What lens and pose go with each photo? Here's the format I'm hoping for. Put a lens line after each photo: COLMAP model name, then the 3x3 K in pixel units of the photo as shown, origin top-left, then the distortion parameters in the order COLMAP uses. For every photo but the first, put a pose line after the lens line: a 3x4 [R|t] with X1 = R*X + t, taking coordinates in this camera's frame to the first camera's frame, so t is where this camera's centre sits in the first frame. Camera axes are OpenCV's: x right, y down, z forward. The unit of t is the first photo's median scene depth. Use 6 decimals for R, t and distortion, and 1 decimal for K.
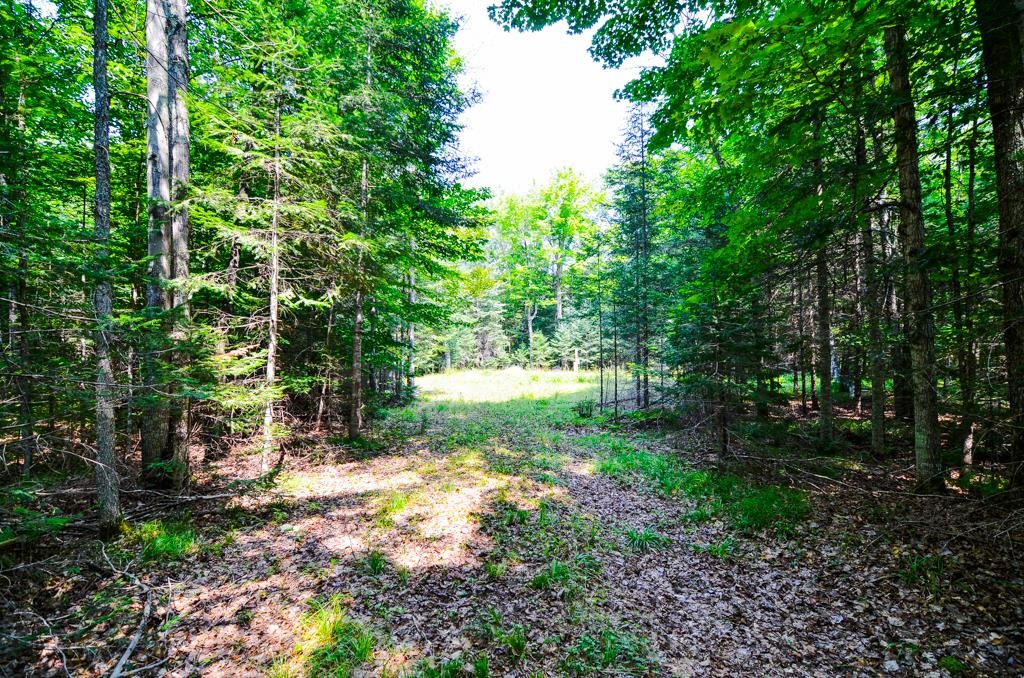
lens RADIAL K [[482.7, 0, 512.8], [0, 482.7, 341.0], [0, 0, 1]] dist [-0.018736, -0.005668]
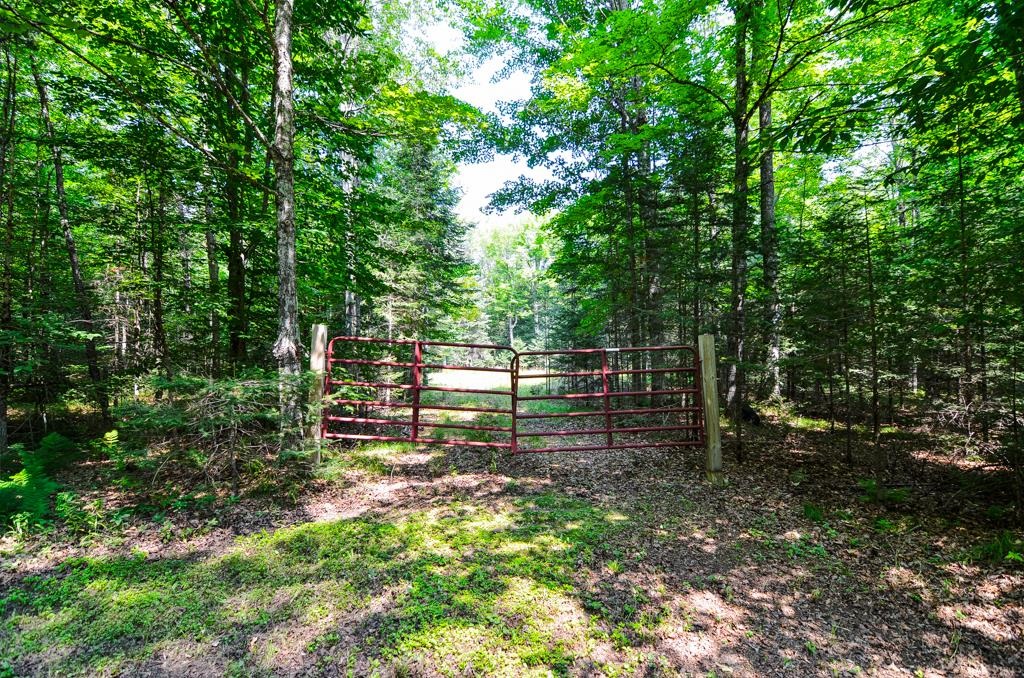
lens RADIAL K [[482.7, 0, 511.6], [0, 482.7, 340.9], [0, 0, 1]] dist [-0.018736, -0.005668]
pose [[0.999703, 0.000809, 0.024374, 0.007761], [-0.000723, 0.999994, -0.003510, -0.008187], [-0.024377, 0.003492, 0.999697, -0.205303]]
